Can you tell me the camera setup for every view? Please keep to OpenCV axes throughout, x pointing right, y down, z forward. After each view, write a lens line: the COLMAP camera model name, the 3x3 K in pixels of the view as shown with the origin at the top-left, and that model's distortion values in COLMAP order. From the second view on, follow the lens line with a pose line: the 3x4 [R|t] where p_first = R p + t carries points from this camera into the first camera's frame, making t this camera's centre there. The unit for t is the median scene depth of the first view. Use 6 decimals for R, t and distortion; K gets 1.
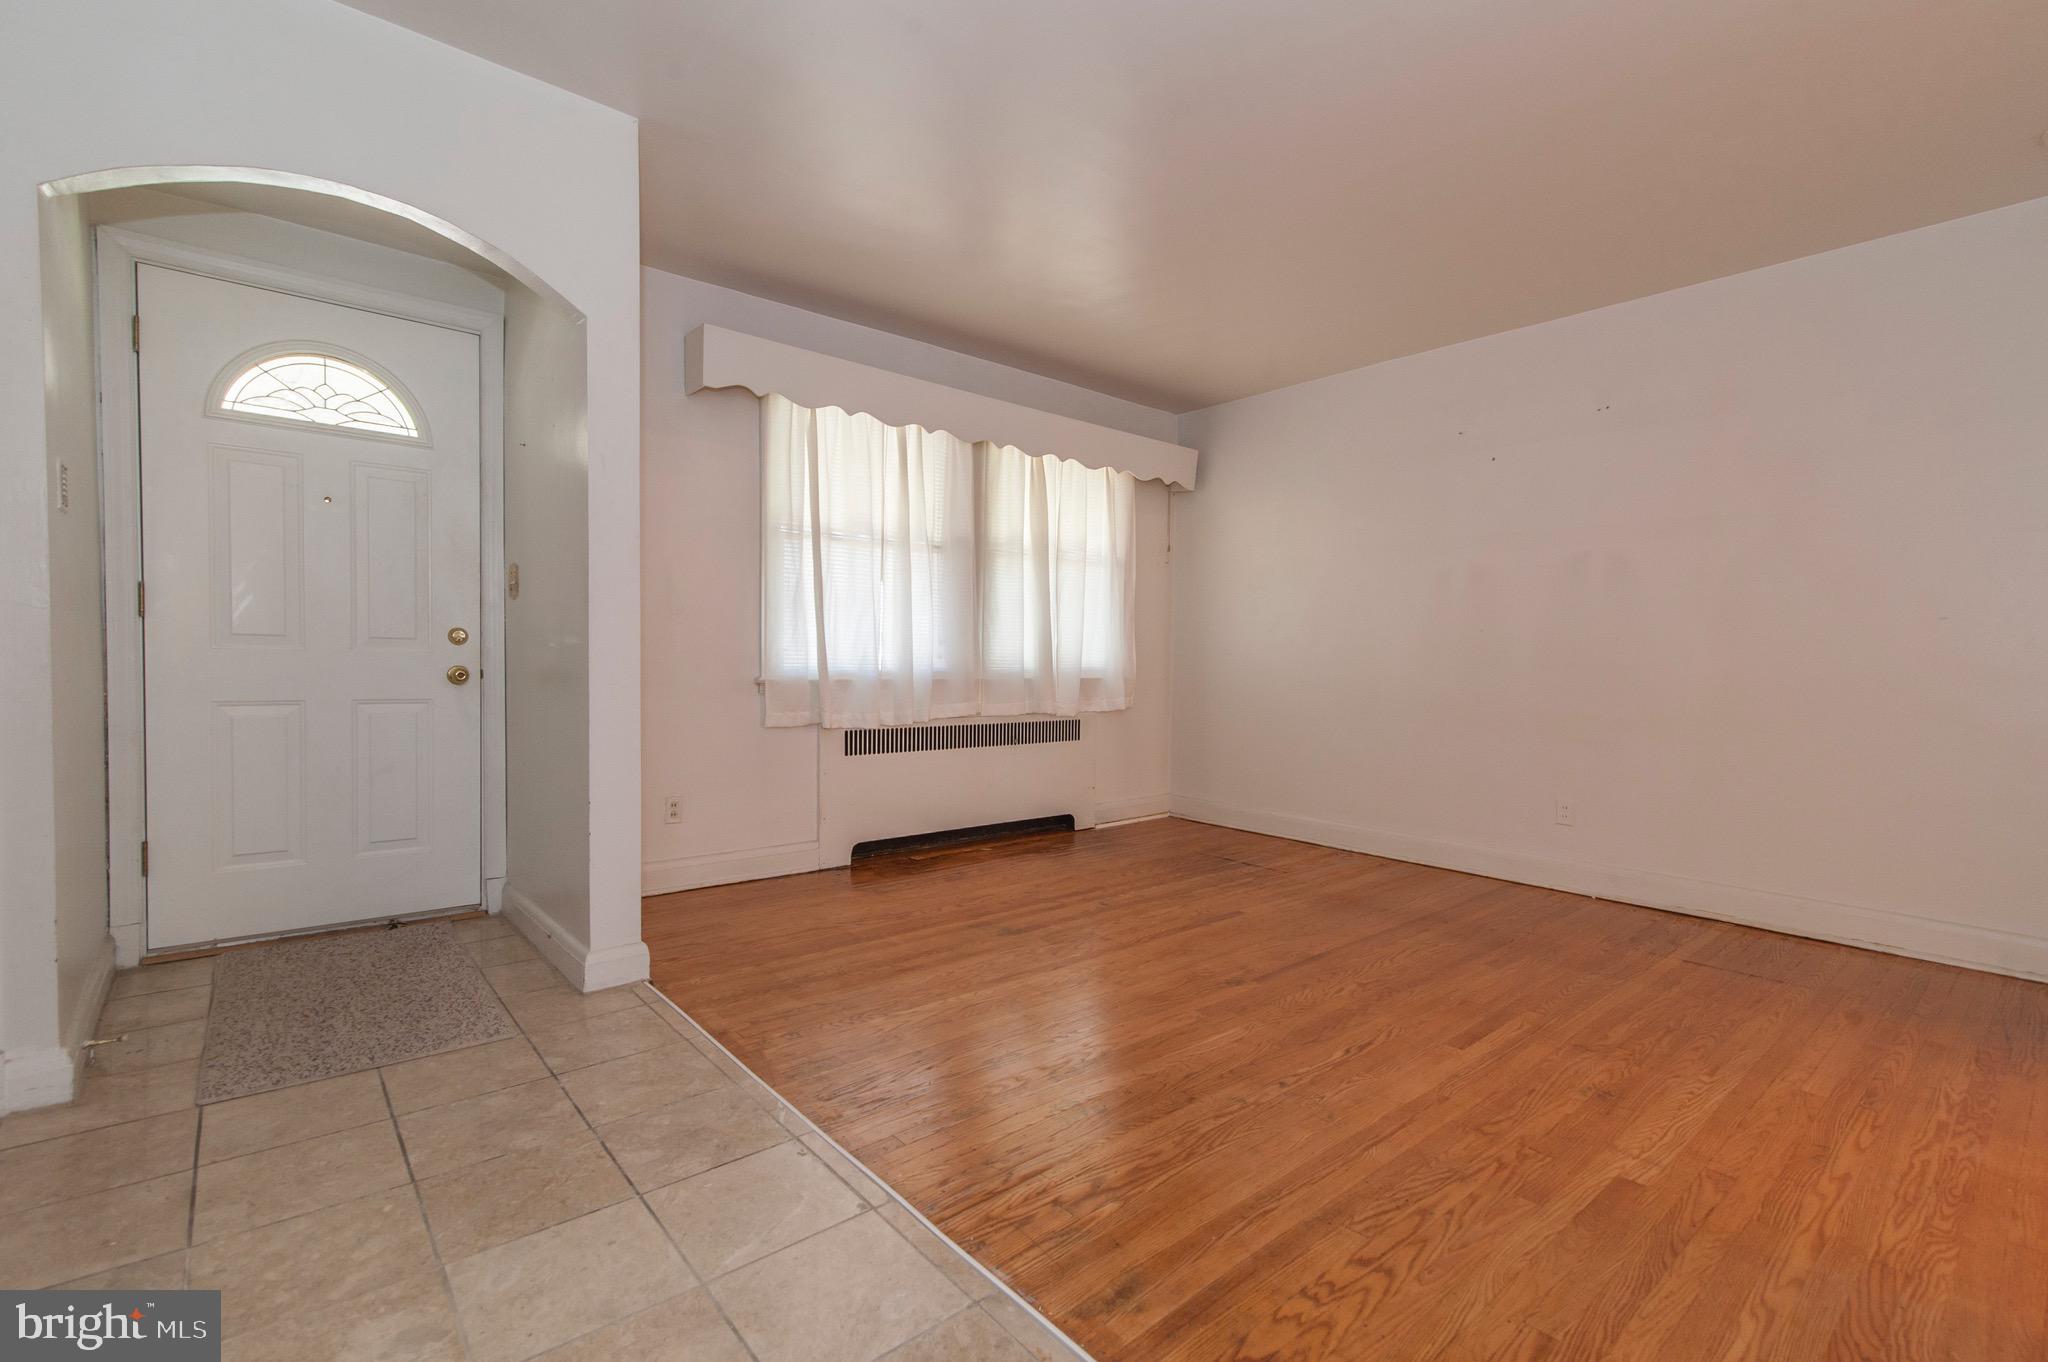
lens RADIAL K [[923.6, 0, 1017.1], [0, 923.6, 693.7], [0, 0, 1]] dist [0.016868, -0.002703]
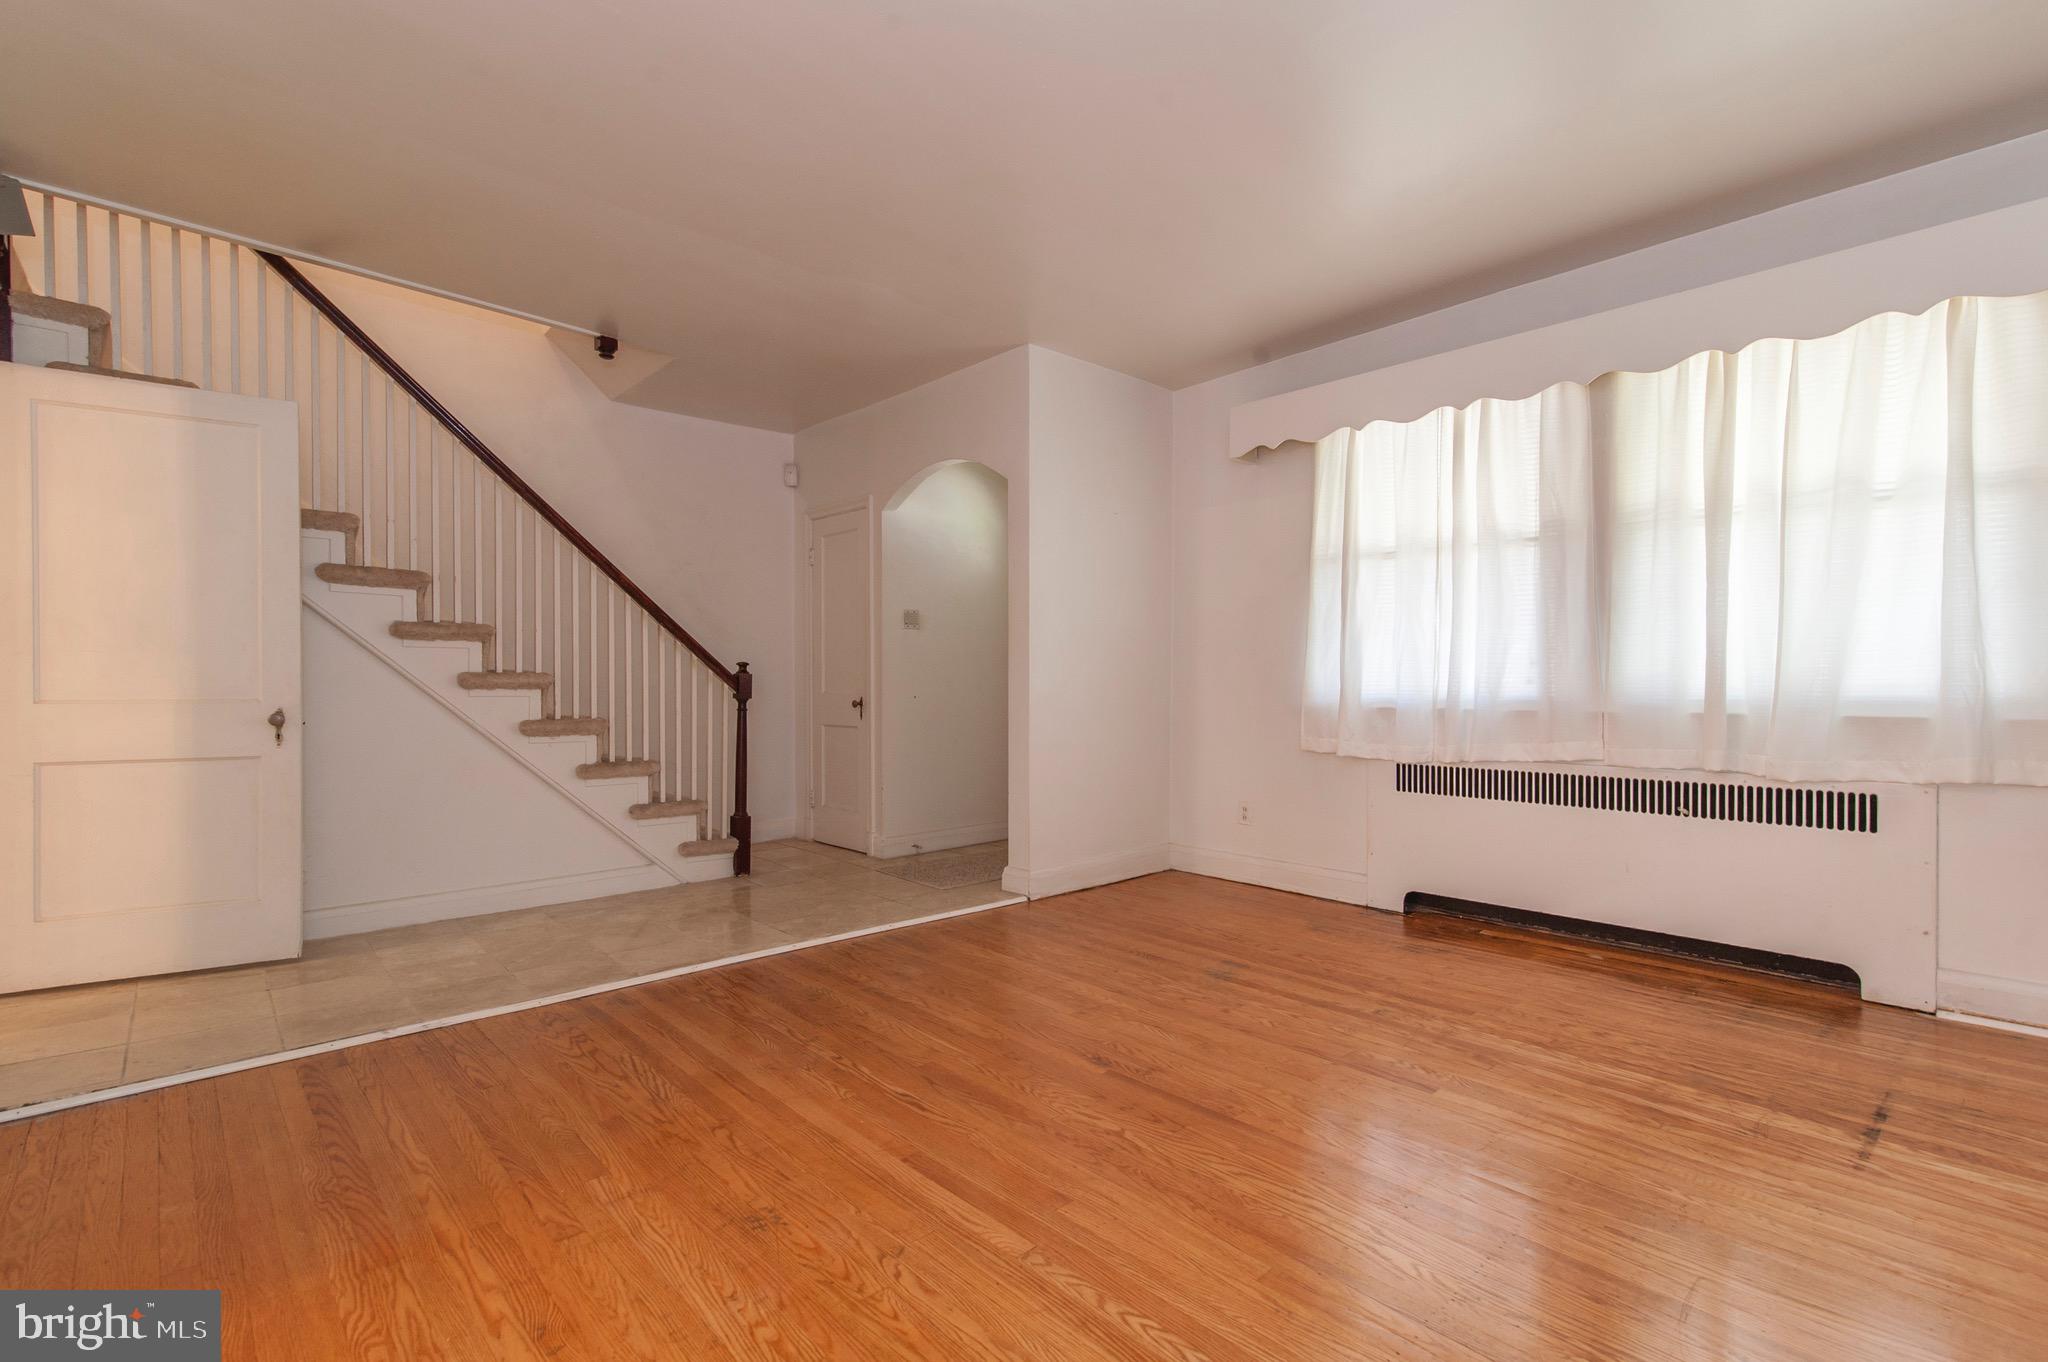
lens RADIAL K [[923.6, 0, 1037.6], [0, 923.6, 698.7], [0, 0, 1]] dist [0.016868, -0.002703]
pose [[0.046177, 0.001853, -0.998932, 0.856785], [-0.038655, 0.999253, 0.000066, -0.012998], [0.998185, 0.038611, 0.046214, 0.710983]]
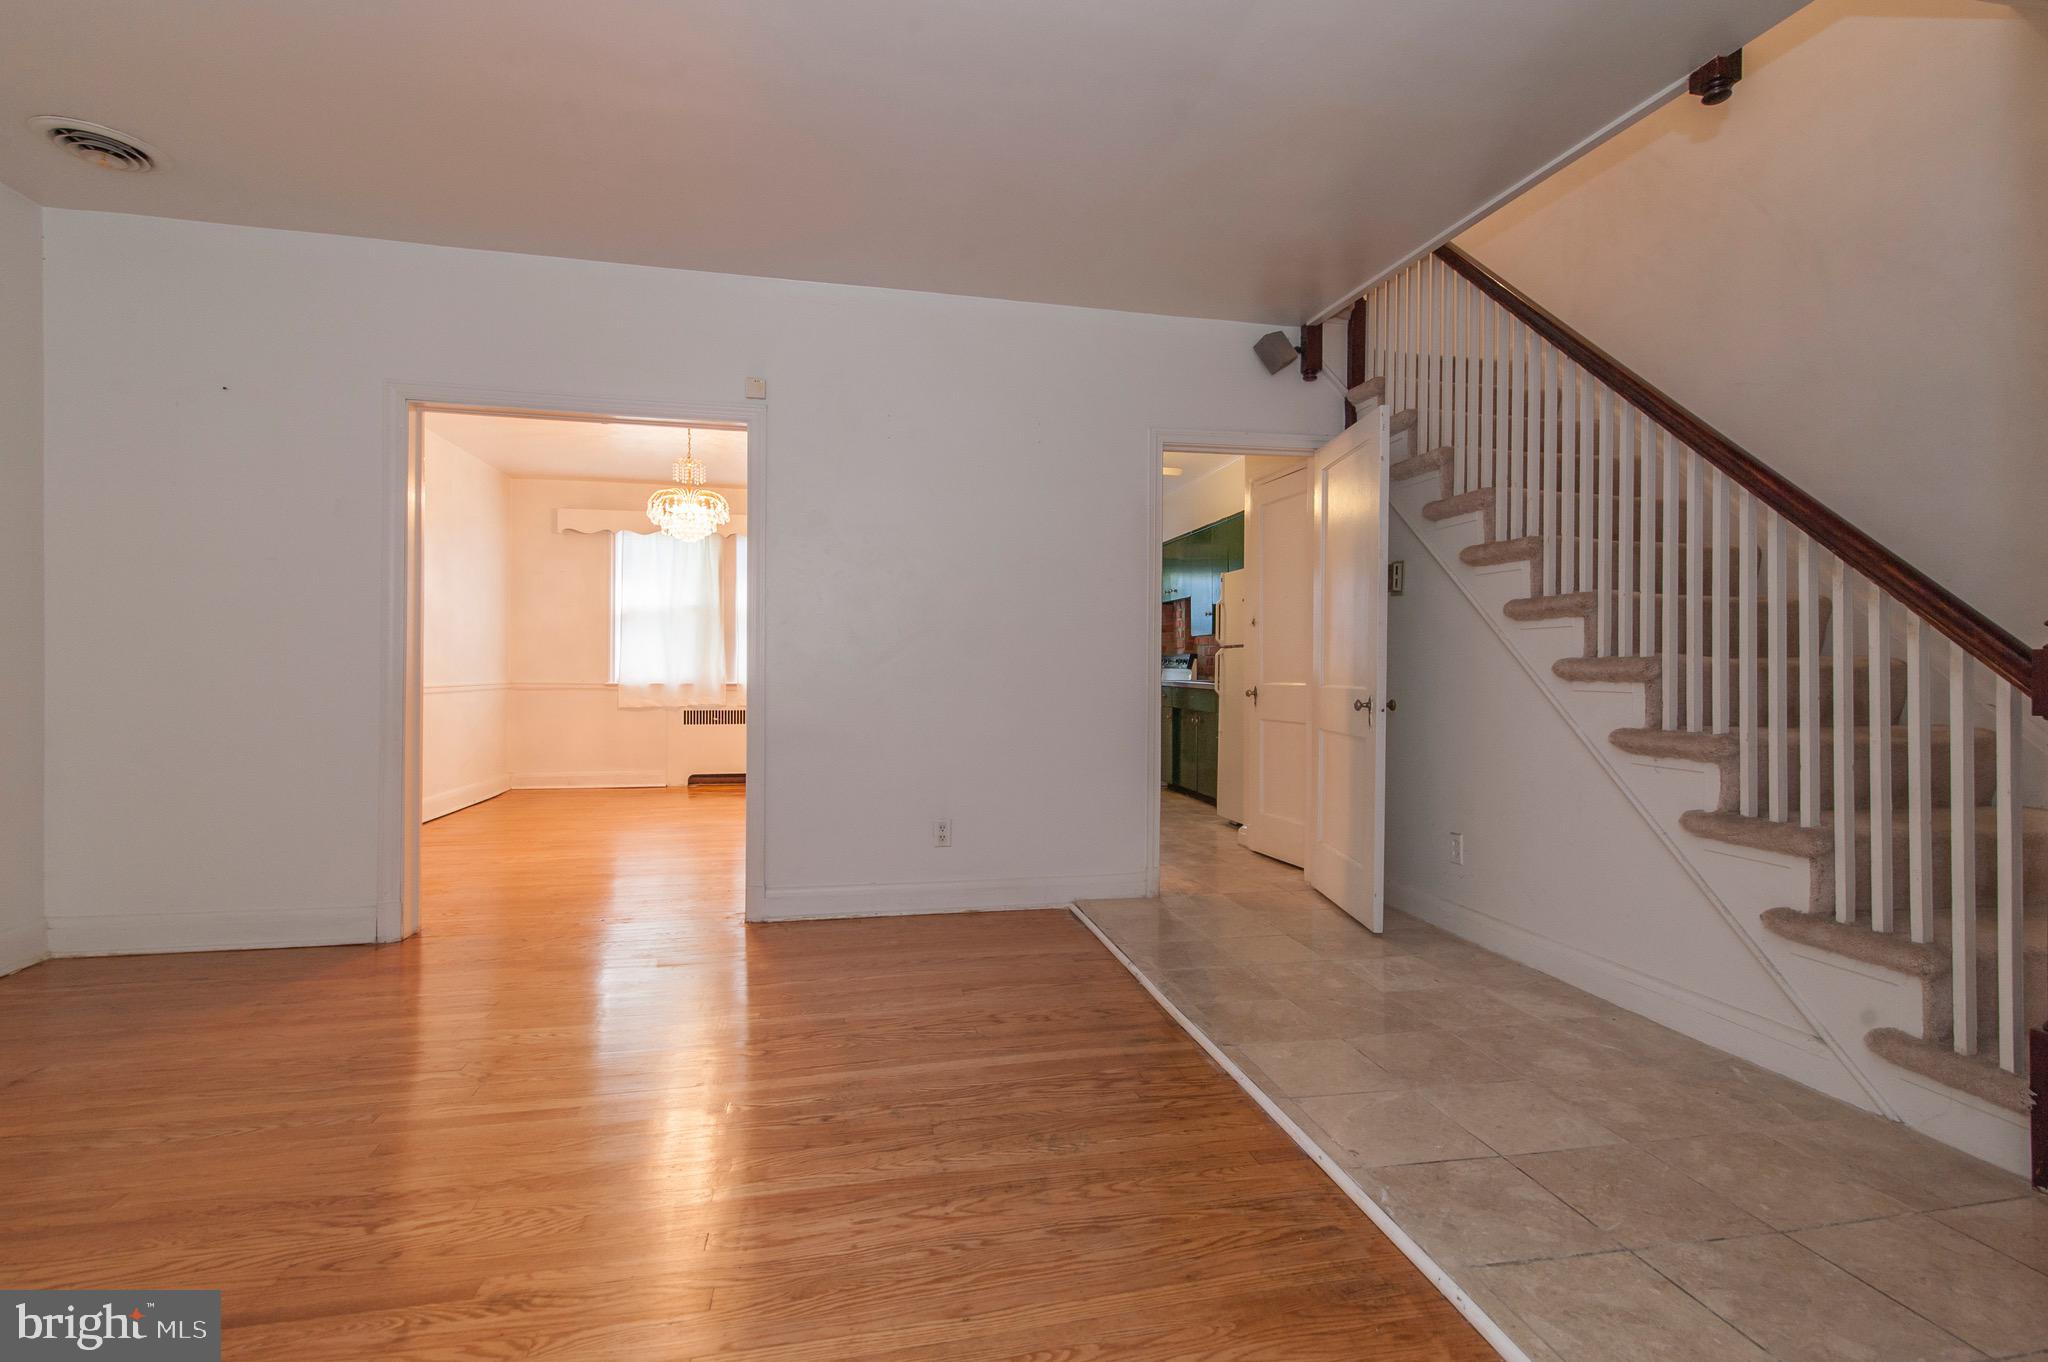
lens RADIAL K [[923.6, 0, 1022.1], [0, 923.6, 673.4], [0, 0, 1]] dist [0.016868, -0.002703]
pose [[-0.878295, -0.020184, 0.477693, -0.196110], [0.000252, 0.999089, 0.042678, -0.039697], [-0.478119, 0.037604, -0.877490, 1.036037]]
